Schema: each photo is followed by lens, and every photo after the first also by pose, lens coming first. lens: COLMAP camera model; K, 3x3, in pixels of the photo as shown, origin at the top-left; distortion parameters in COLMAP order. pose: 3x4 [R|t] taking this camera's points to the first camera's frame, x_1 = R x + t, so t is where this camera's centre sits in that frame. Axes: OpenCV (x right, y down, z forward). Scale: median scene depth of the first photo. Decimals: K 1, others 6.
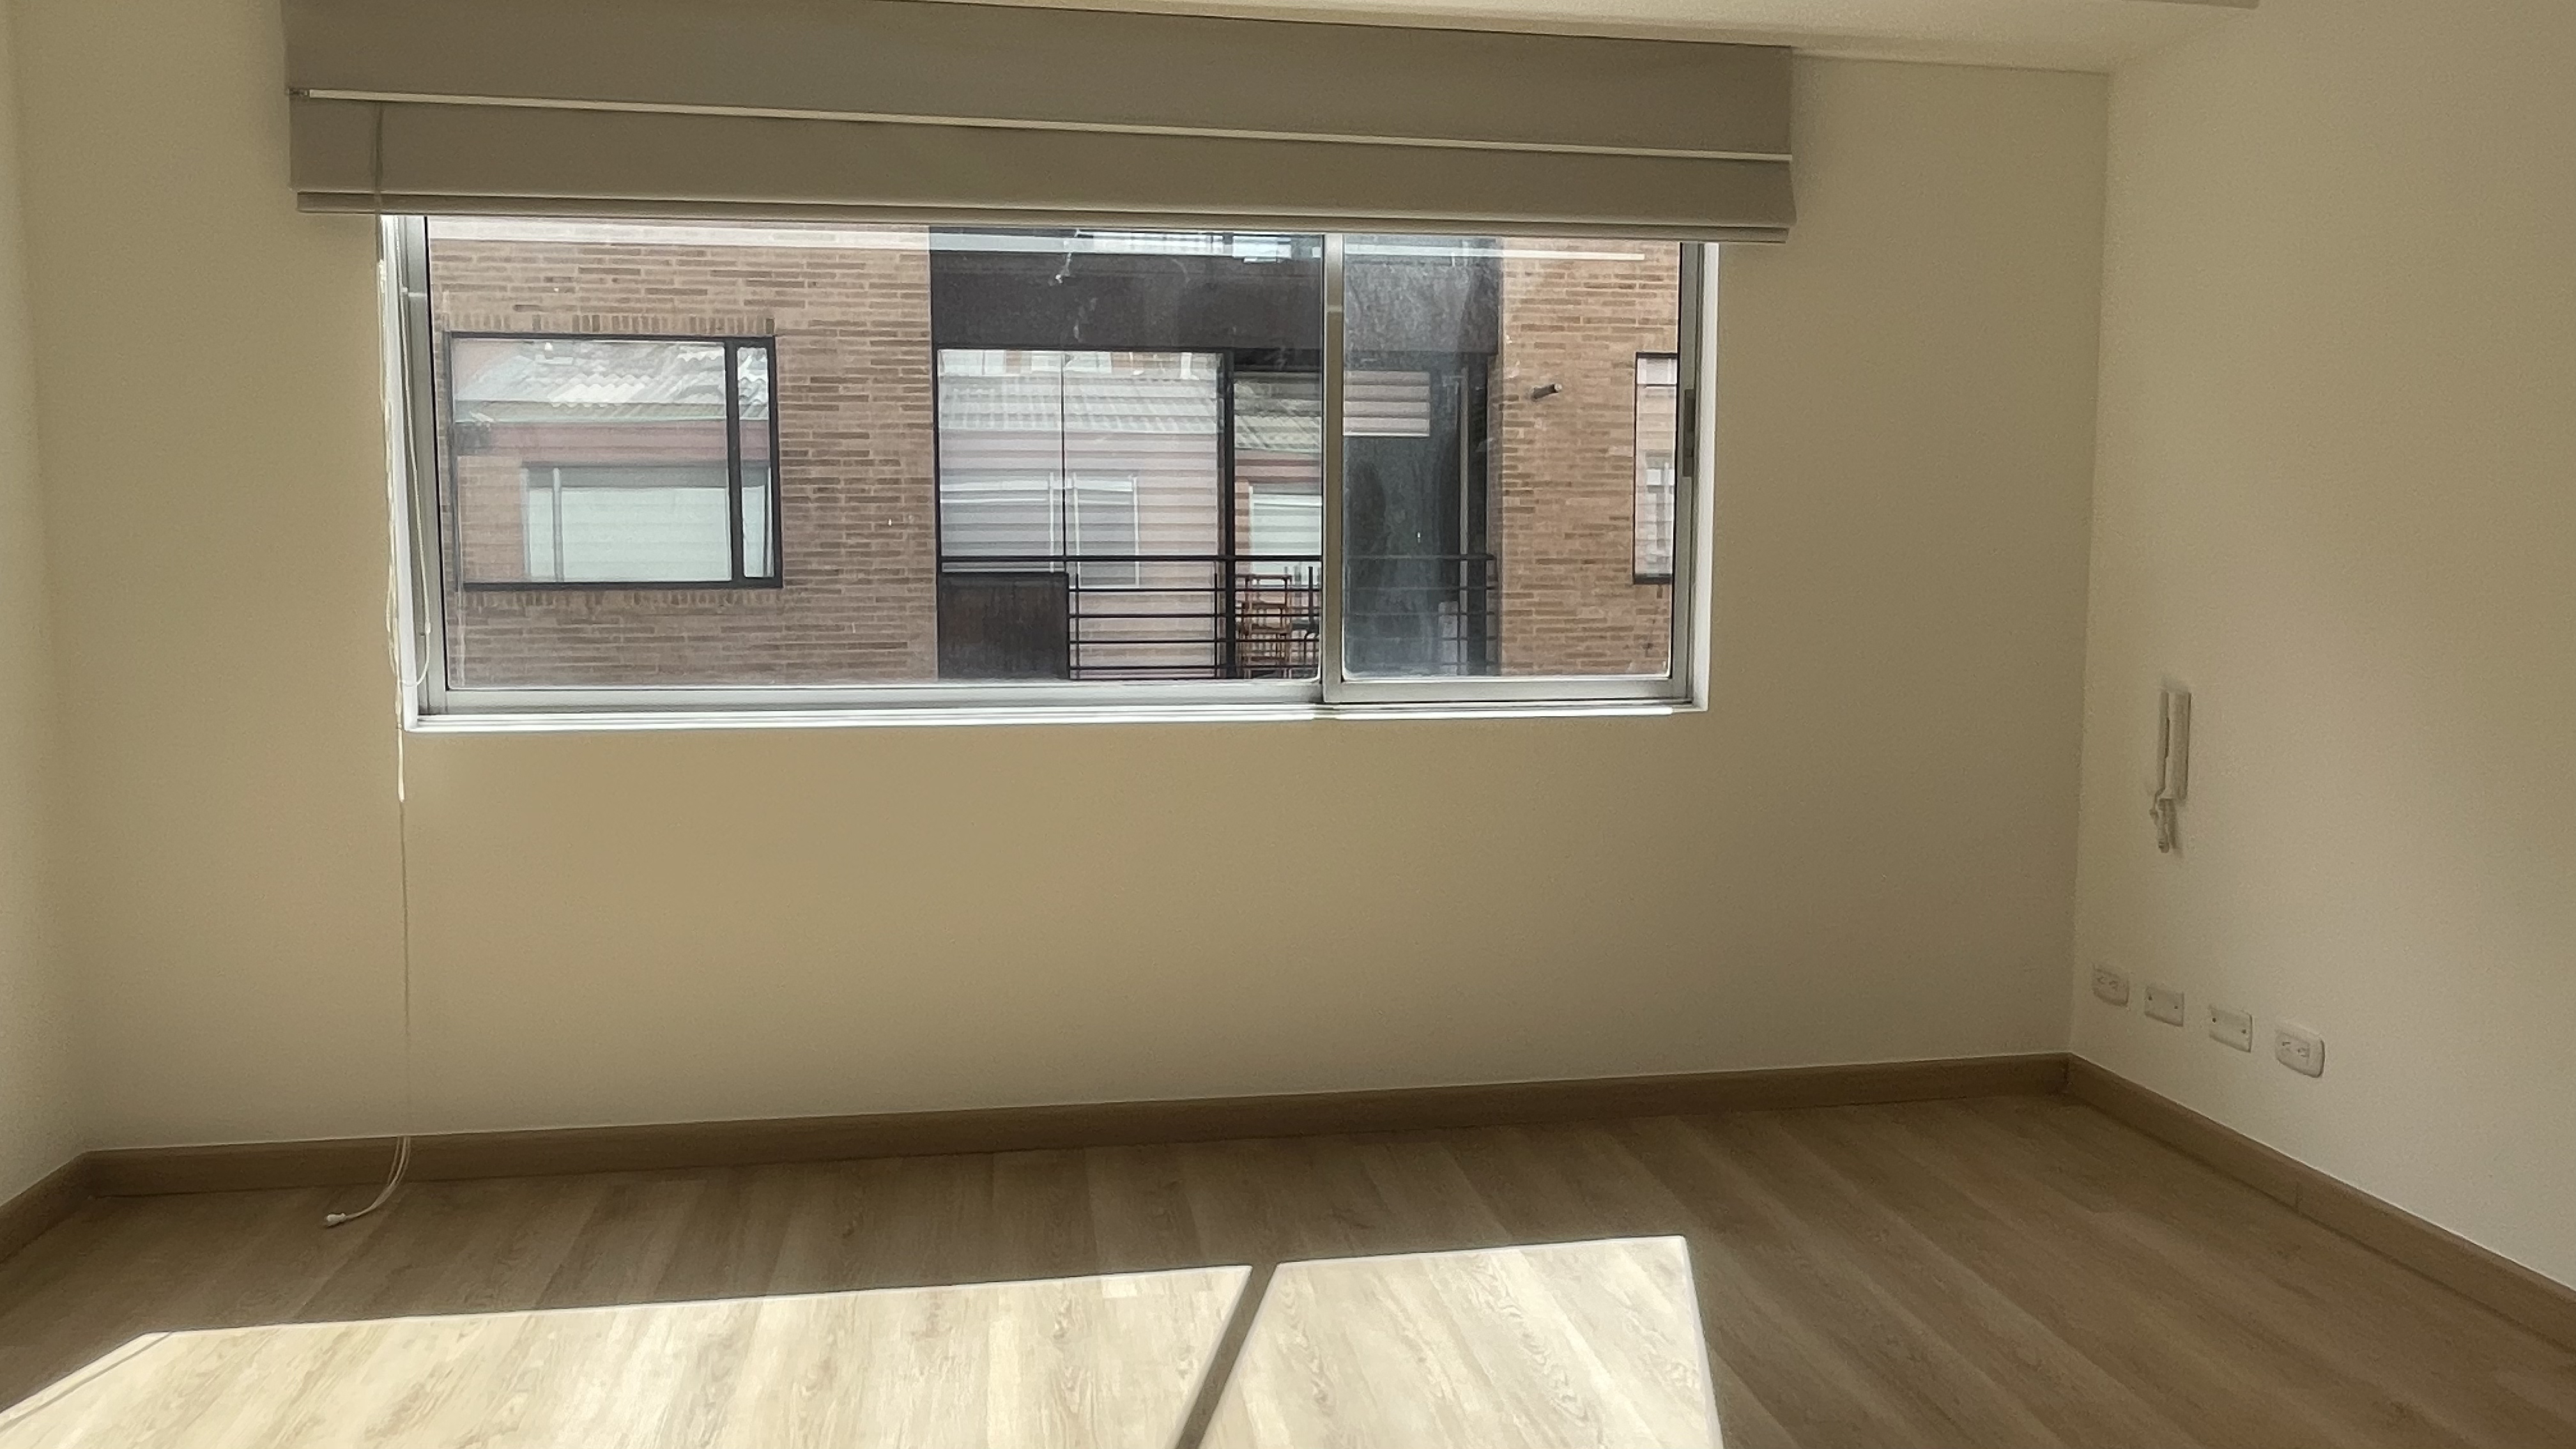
lens RADIAL K [[1742.0, 0, 1274.0], [0, 1742.0, 711.7], [0, 0, 1]] dist [-0.005727, -0.001741]
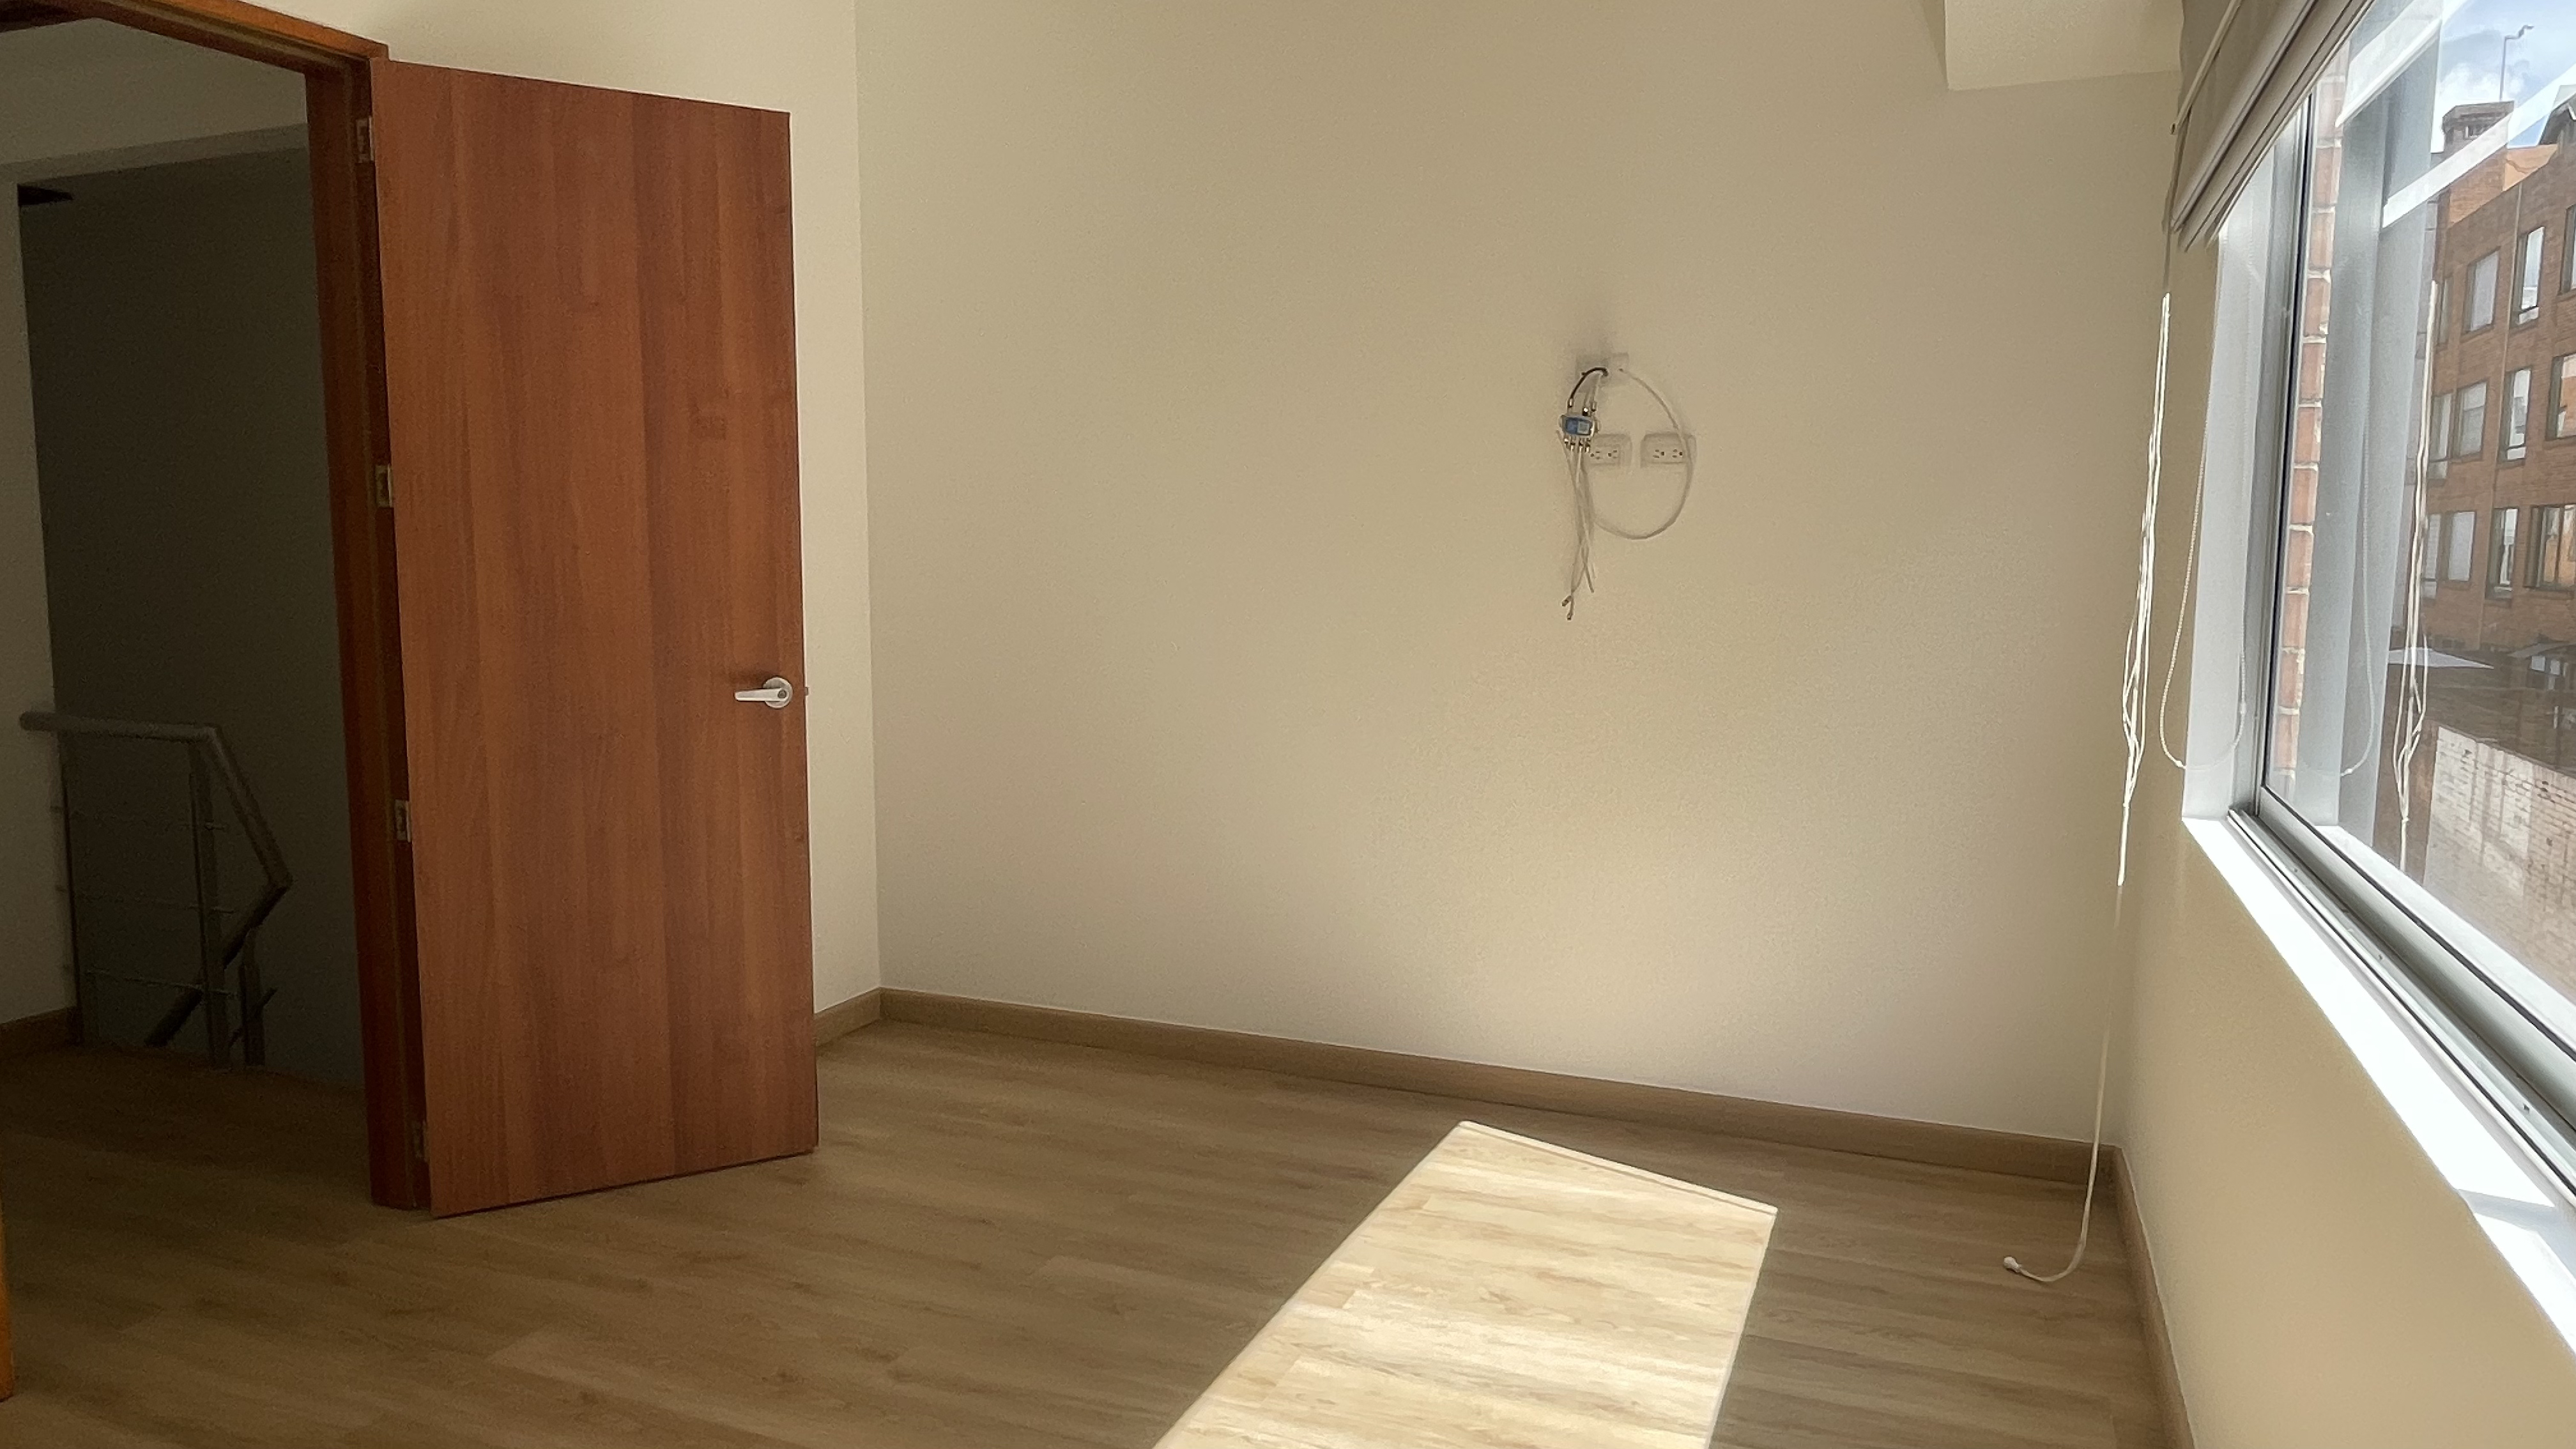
lens RADIAL K [[1682.1, 0, 1287.1], [0, 1682.1, 732.5], [0, 0, 1]] dist [0.015936, -0.000430]
pose [[-0.514464, 0.103544, -0.851238, 0.143787], [-0.082111, 0.982173, 0.169097, -0.043462], [0.853572, 0.156891, -0.496790, 0.312847]]
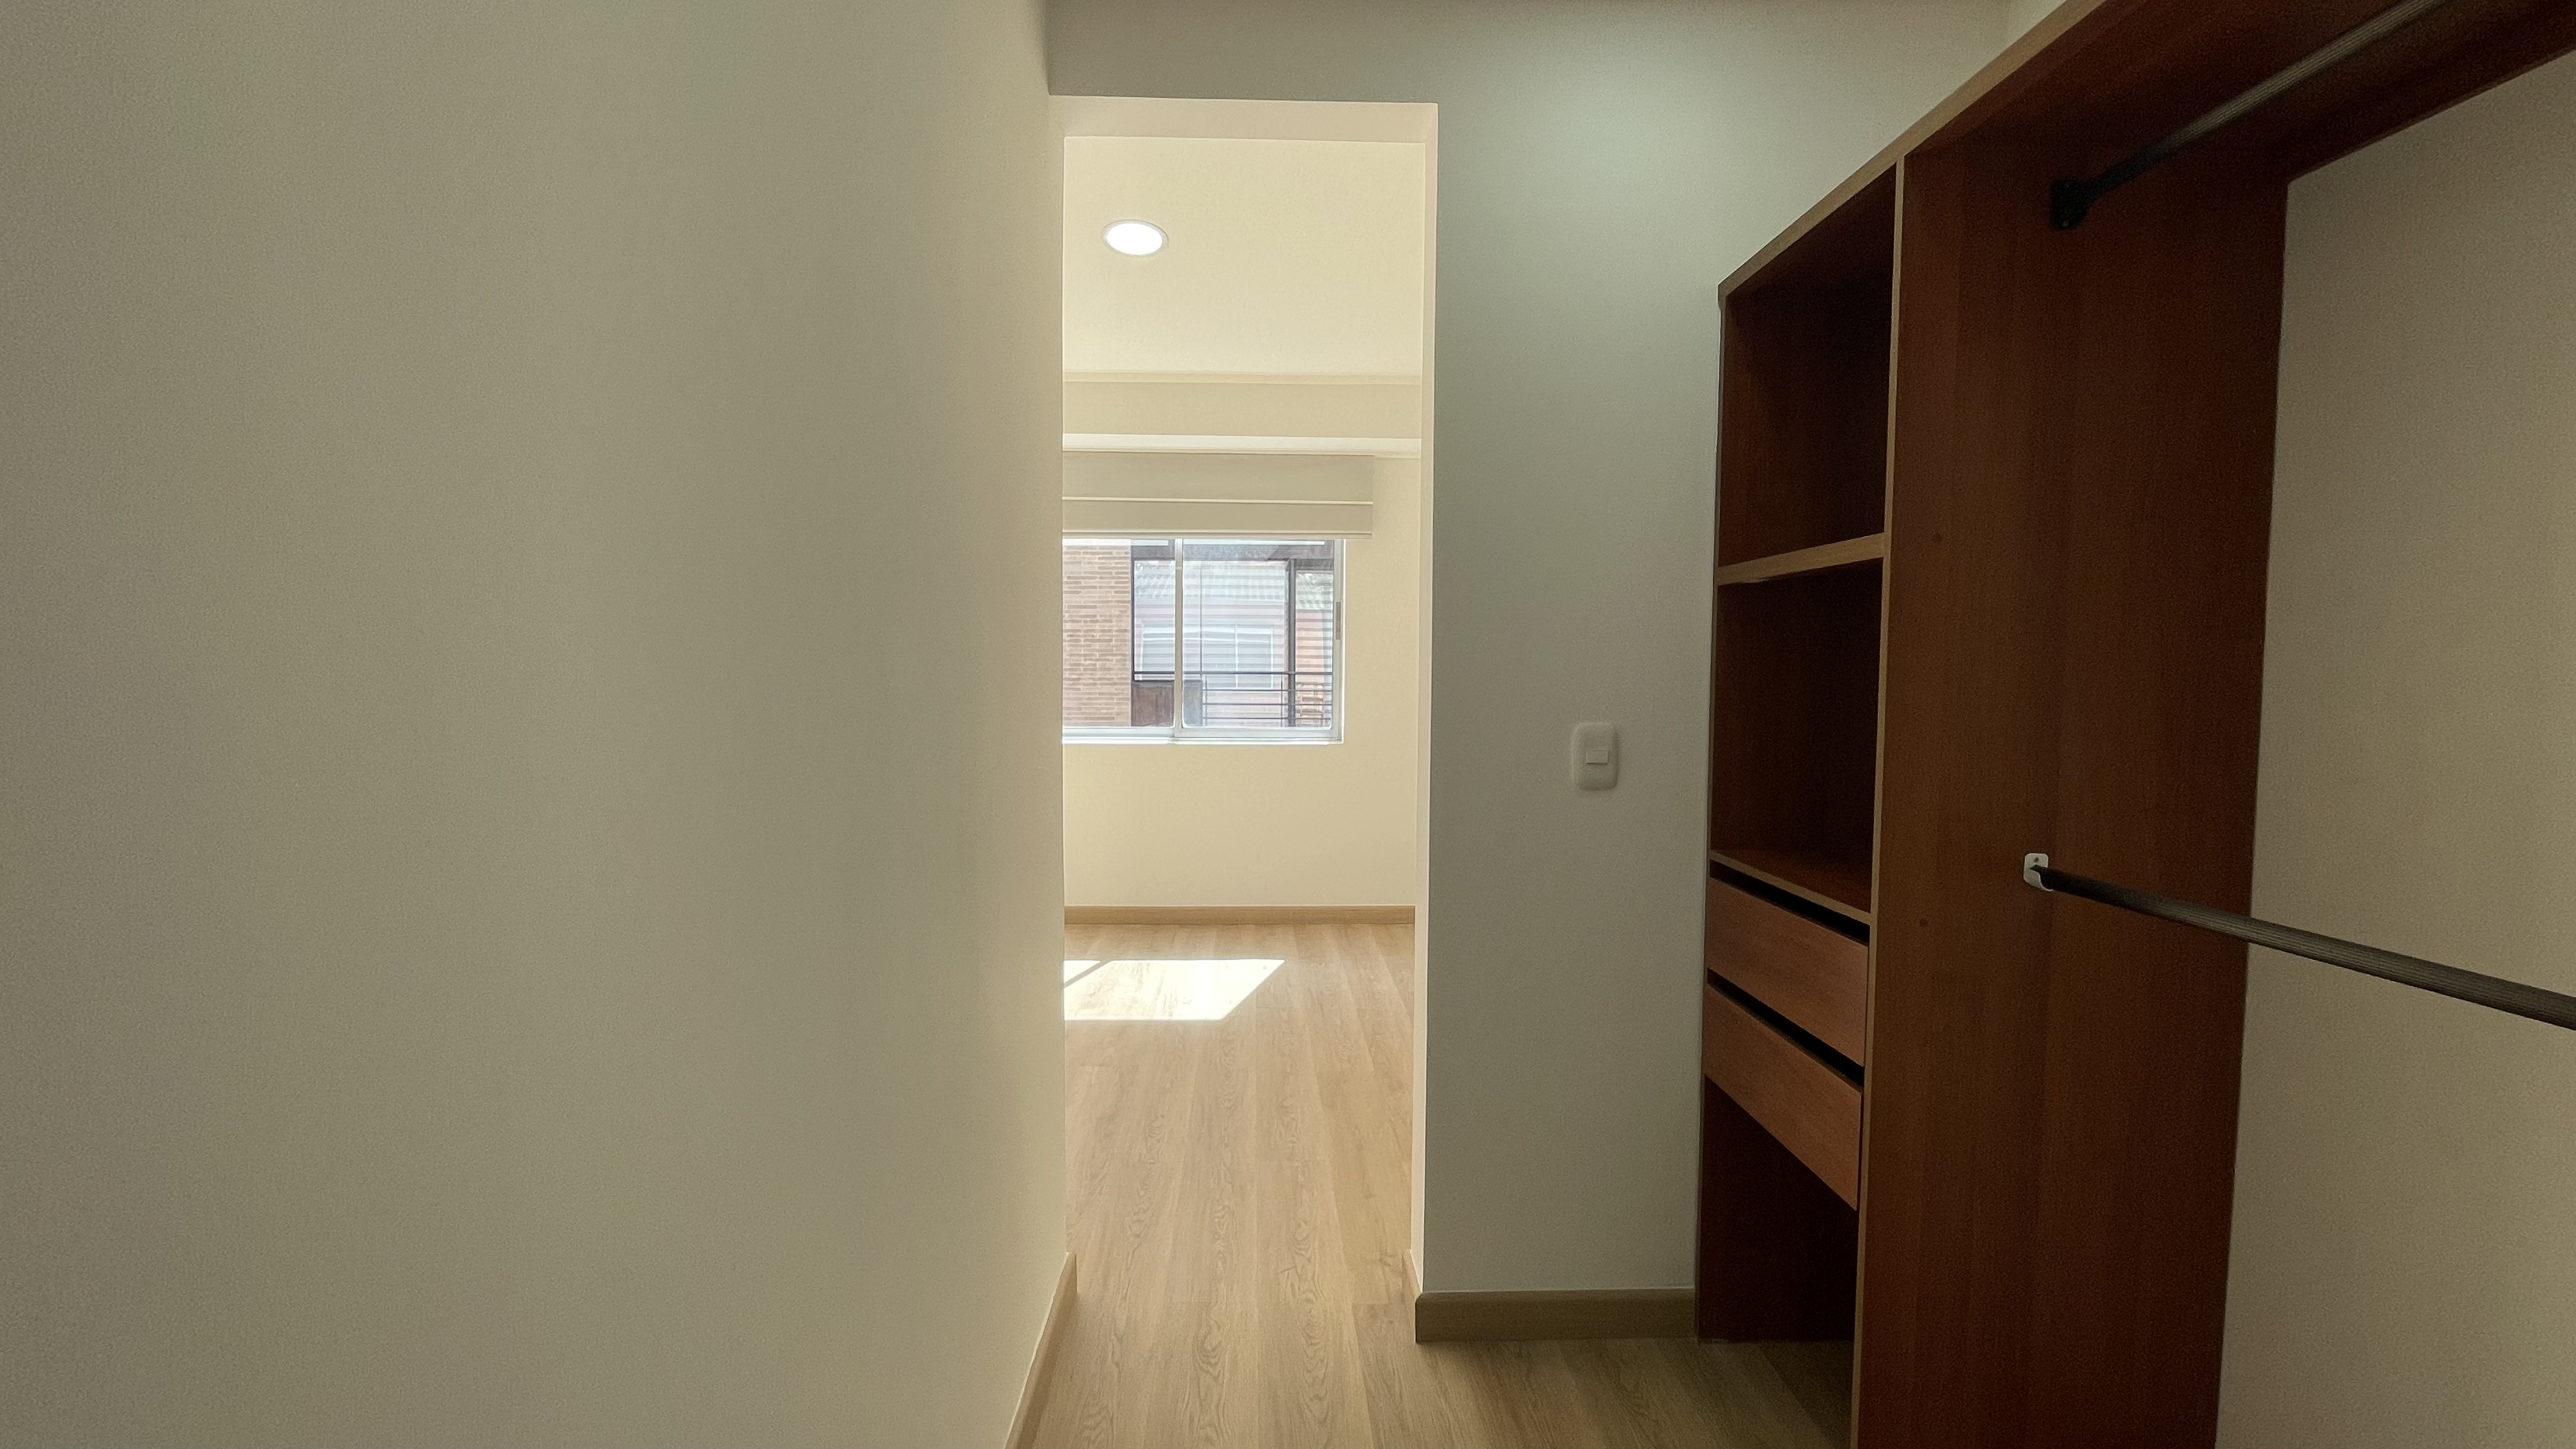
lens RADIAL K [[1088.1, 0, 1280.1], [0, 1088.1, 728.7], [0, 0, 1]] dist [-0.001141, 0.000053]
pose [[0.991833, 0.013775, -0.126795, 0.117955], [-0.018304, 0.999233, -0.034629, 0.010526], [0.126220, 0.036667, 0.991324, -0.140416]]
